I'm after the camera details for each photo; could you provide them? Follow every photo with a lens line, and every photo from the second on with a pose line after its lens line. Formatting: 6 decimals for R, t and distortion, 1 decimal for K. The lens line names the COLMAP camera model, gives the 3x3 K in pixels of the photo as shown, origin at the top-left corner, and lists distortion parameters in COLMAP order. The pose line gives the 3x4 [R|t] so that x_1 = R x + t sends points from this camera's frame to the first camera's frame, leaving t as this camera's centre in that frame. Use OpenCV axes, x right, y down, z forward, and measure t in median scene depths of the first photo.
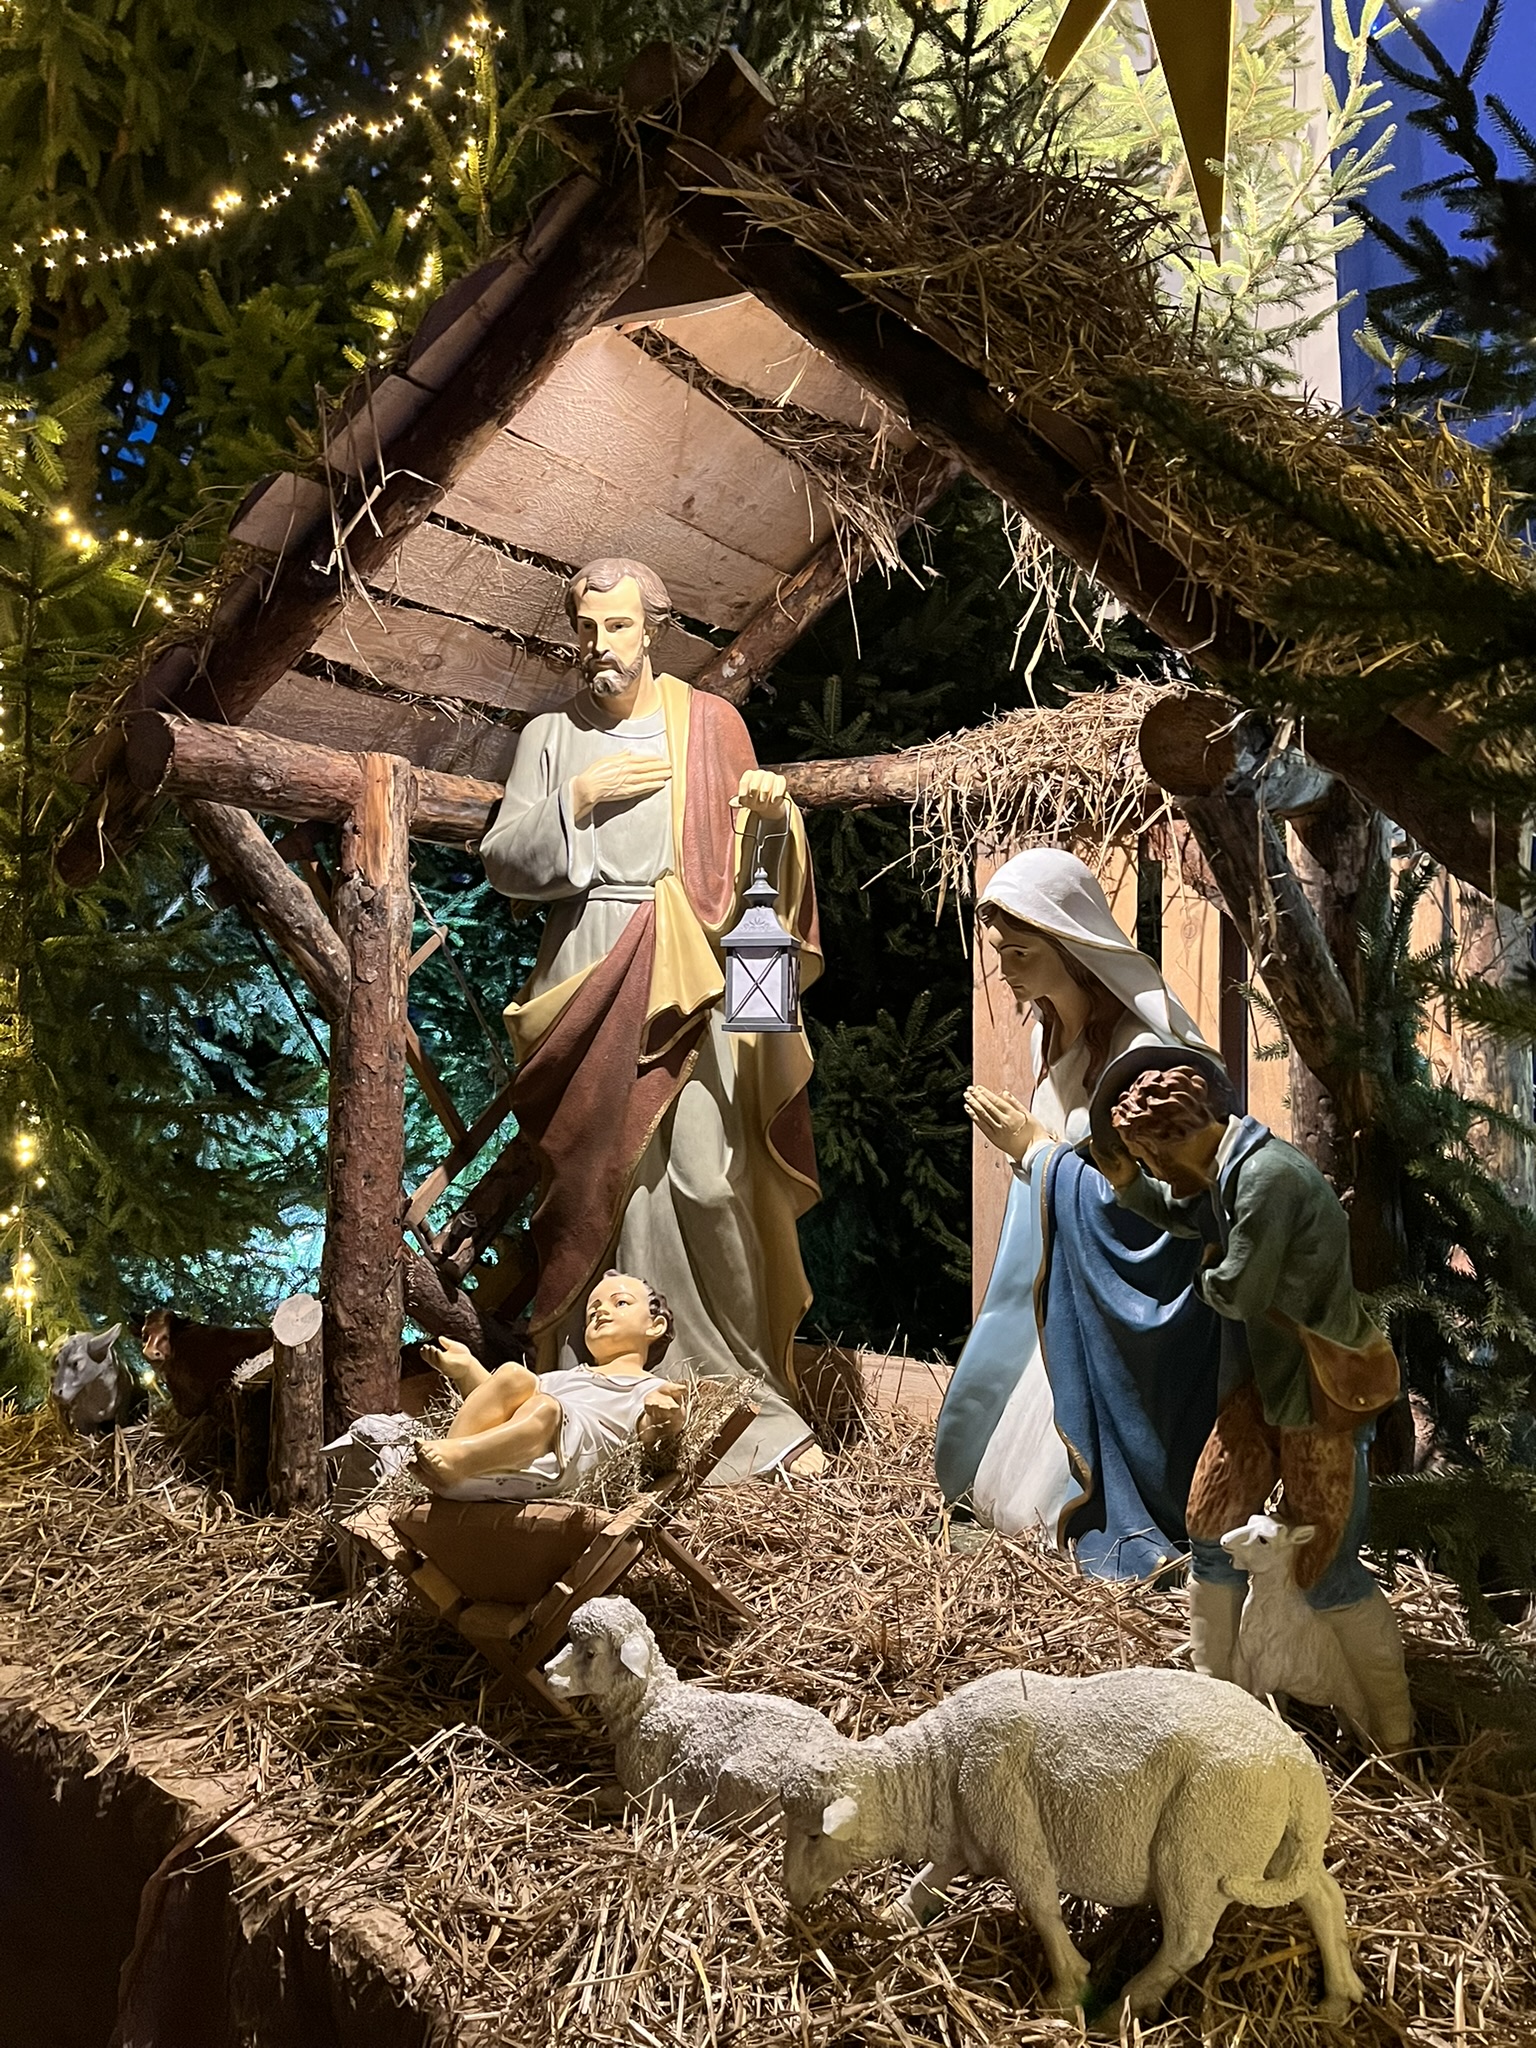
lens RADIAL K [[1669.0, 0, 767.4], [0, 1669.0, 1031.4], [0, 0, 1]] dist [0.029241, -0.012258]
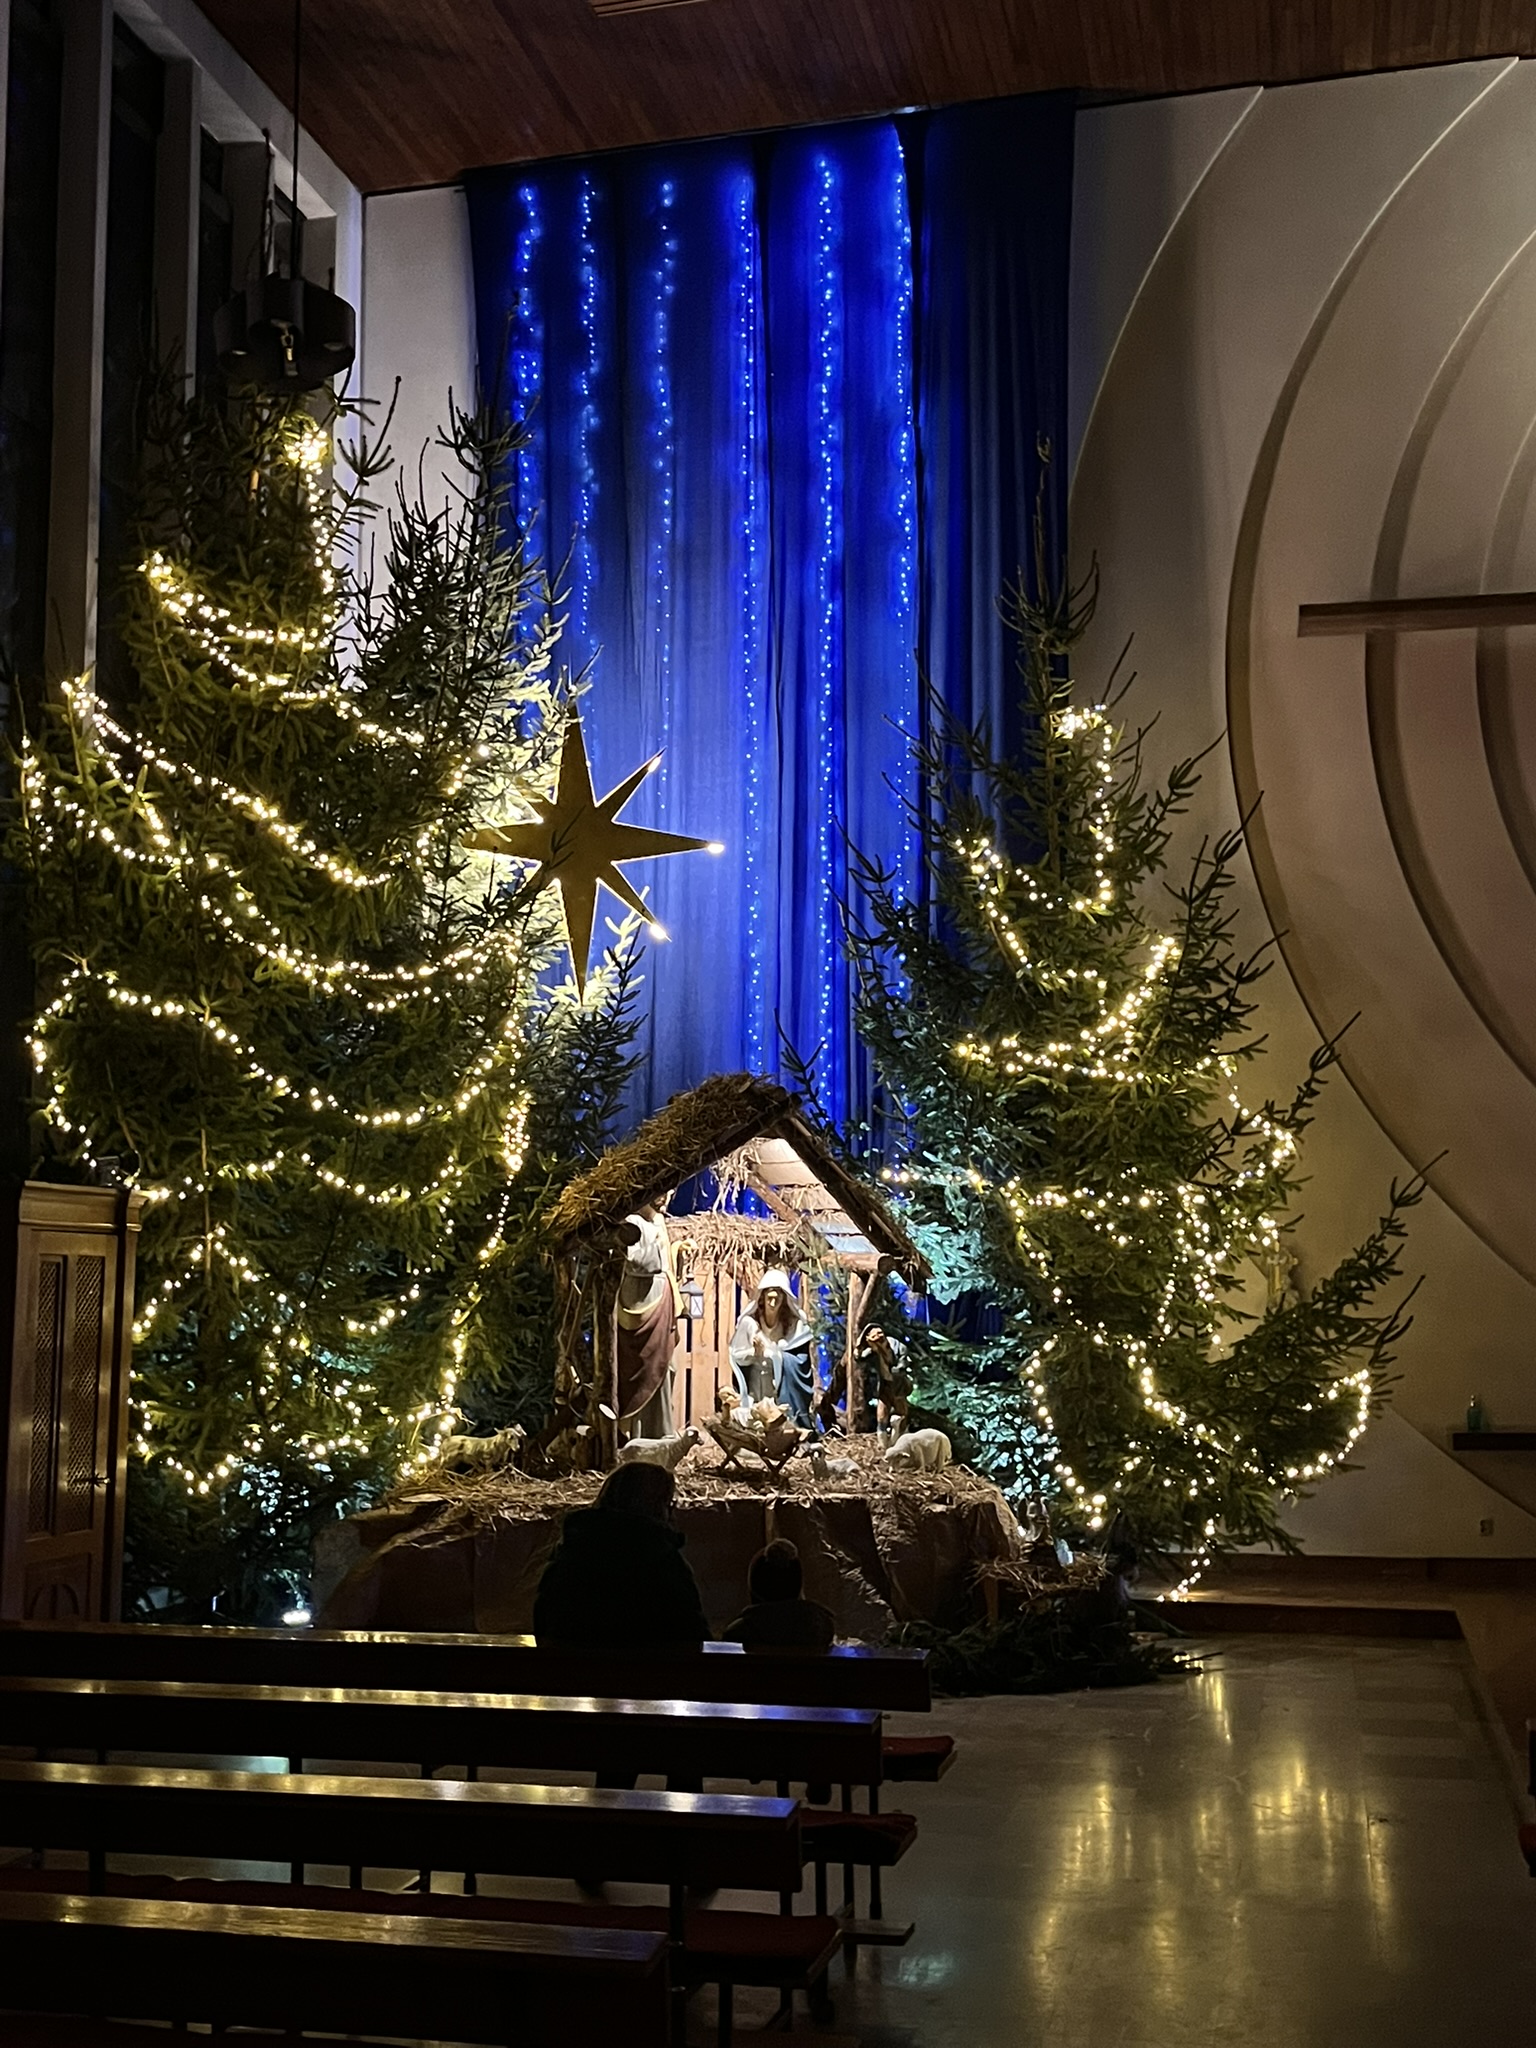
lens RADIAL K [[2240.0, 0, 769.6], [0, 2240.0, 1025.5], [0, 0, 1]] dist [0.055301, 0.000000]
pose [[0.498868, 0.116198, 0.858853, -3.834732], [-0.011574, 0.991776, -0.127459, -0.011910], [-0.866601, 0.053645, 0.496110, -1.390618]]
